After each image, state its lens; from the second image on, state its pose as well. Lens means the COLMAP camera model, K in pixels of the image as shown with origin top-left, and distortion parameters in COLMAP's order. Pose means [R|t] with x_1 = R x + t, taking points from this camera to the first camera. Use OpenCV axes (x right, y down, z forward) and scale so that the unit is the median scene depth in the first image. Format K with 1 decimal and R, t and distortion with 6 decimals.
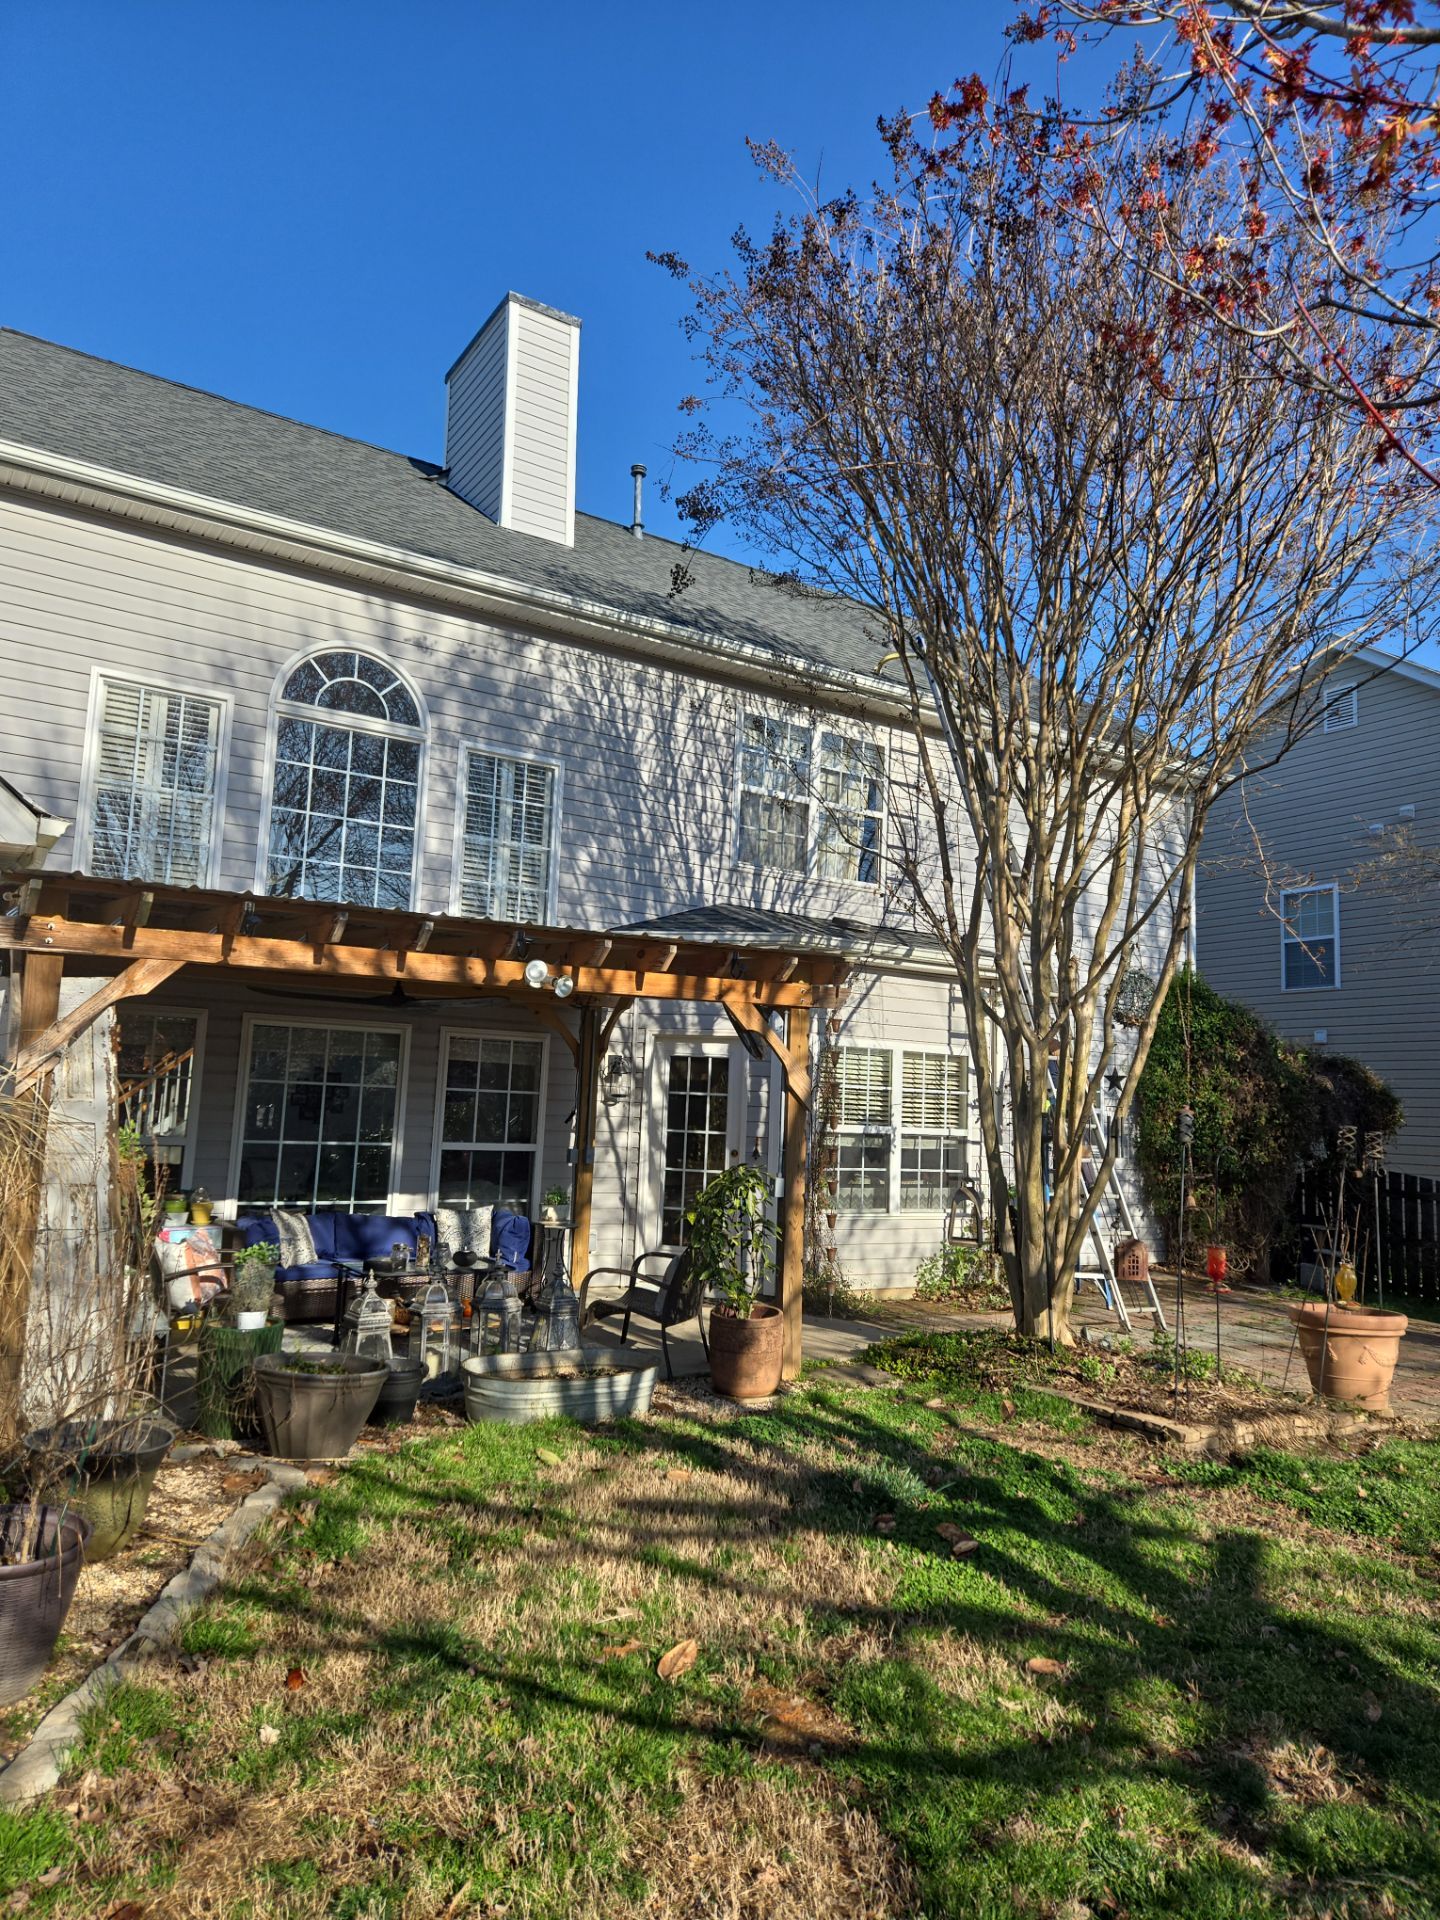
lens RADIAL K [[1260.9, 0, 720.0], [0, 1260.9, 960.0], [0, 0, 1]] dist [0.008296, 0.001859]
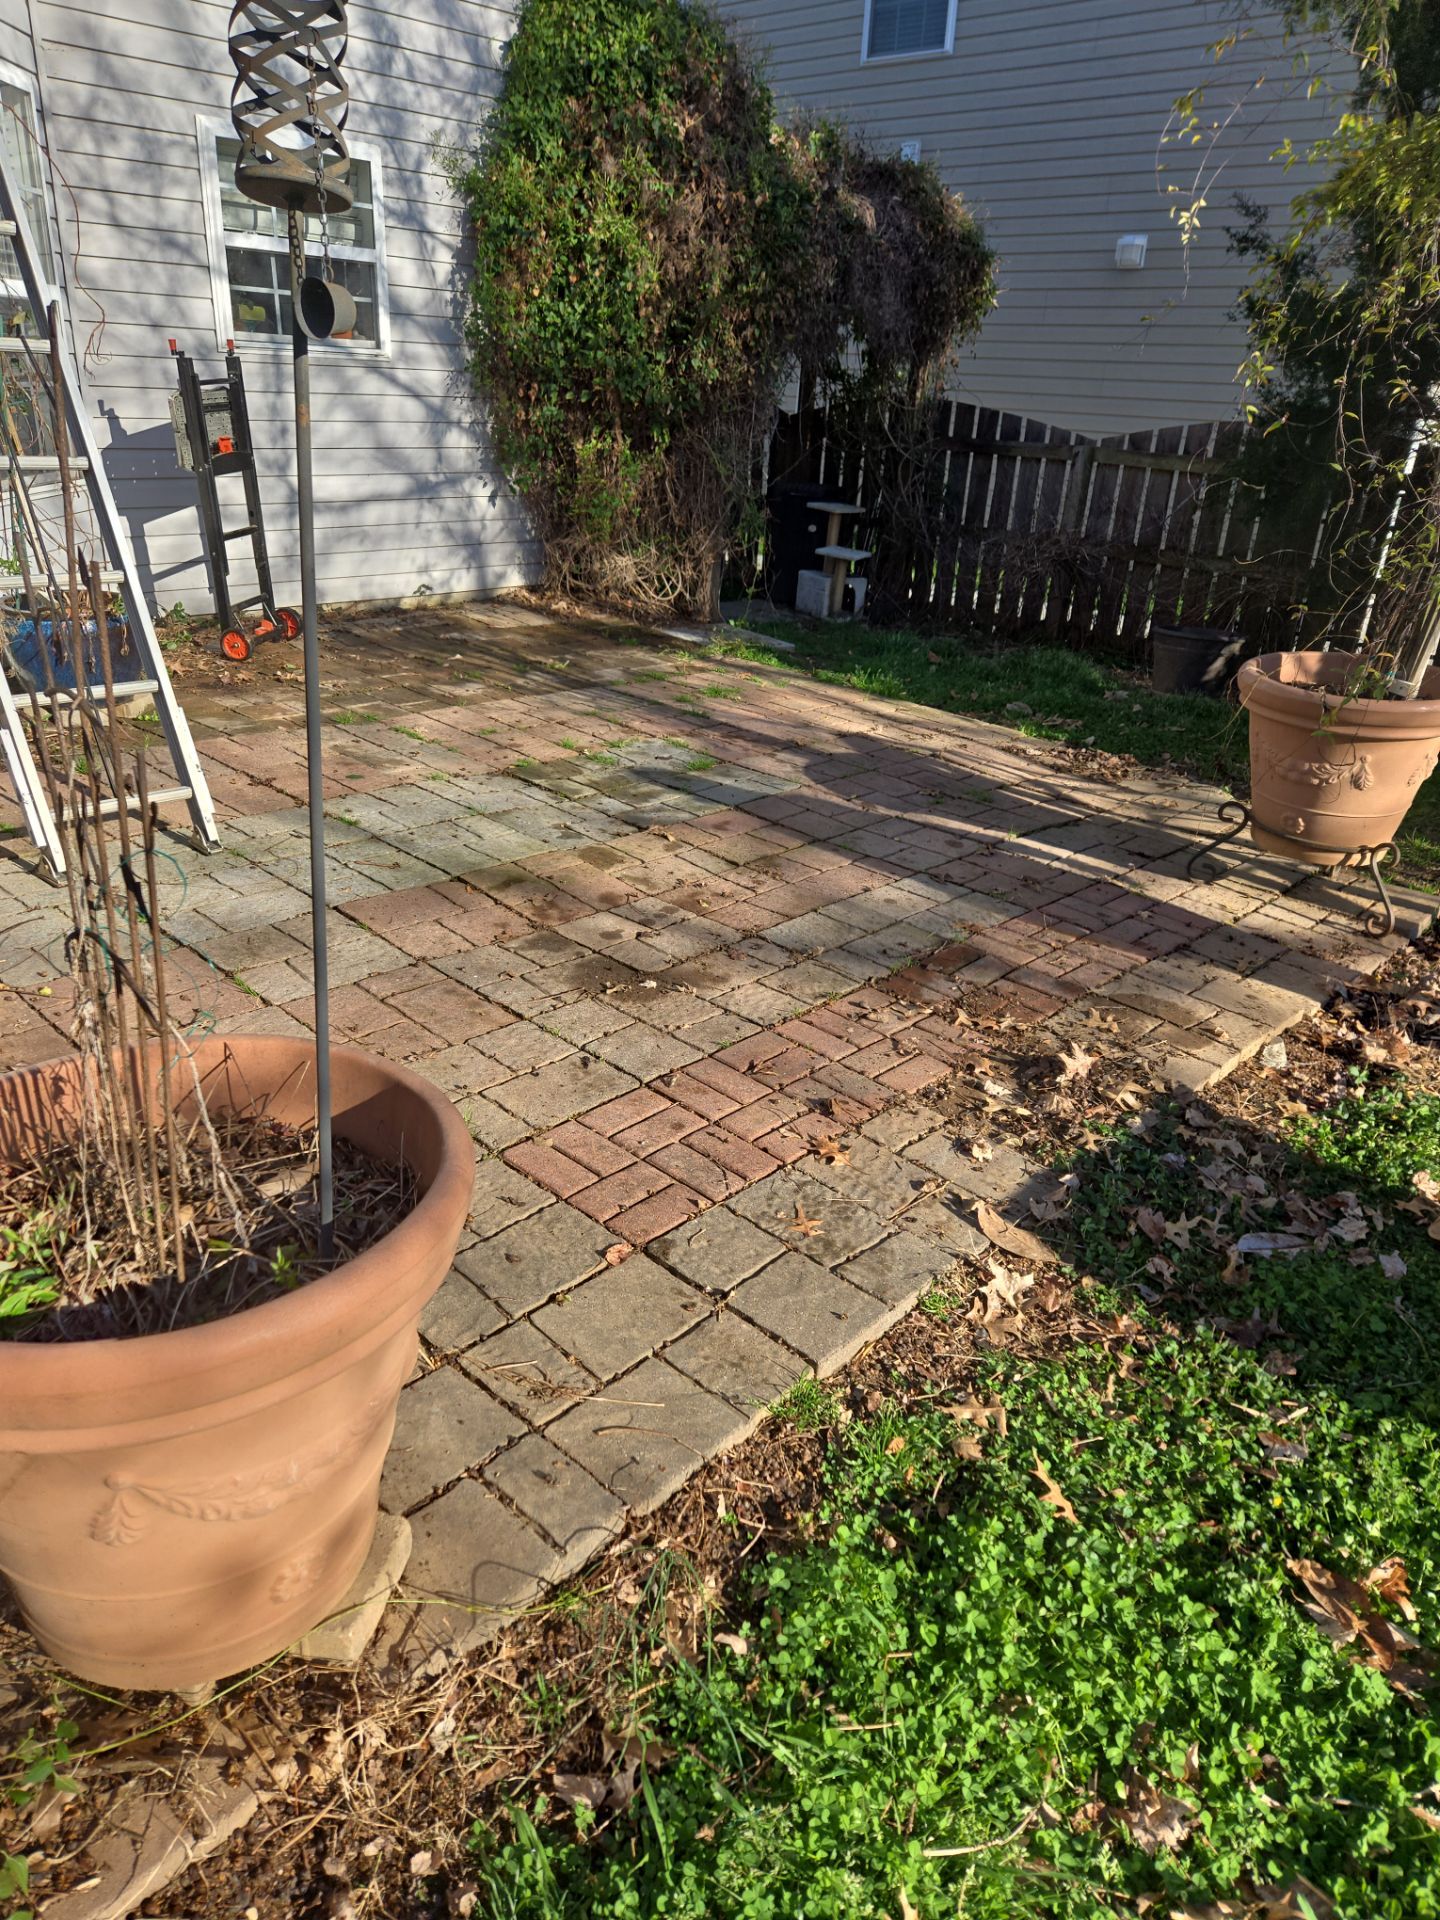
lens RADIAL K [[1260.9, 0, 720.0], [0, 1260.9, 960.0], [0, 0, 1]] dist [0.008296, 0.001859]
pose [[0.966998, -0.103284, 0.232911, 0.282202], [-0.040215, 0.840816, 0.539825, 0.080126], [-0.251590, -0.531376, 0.808914, 0.458036]]
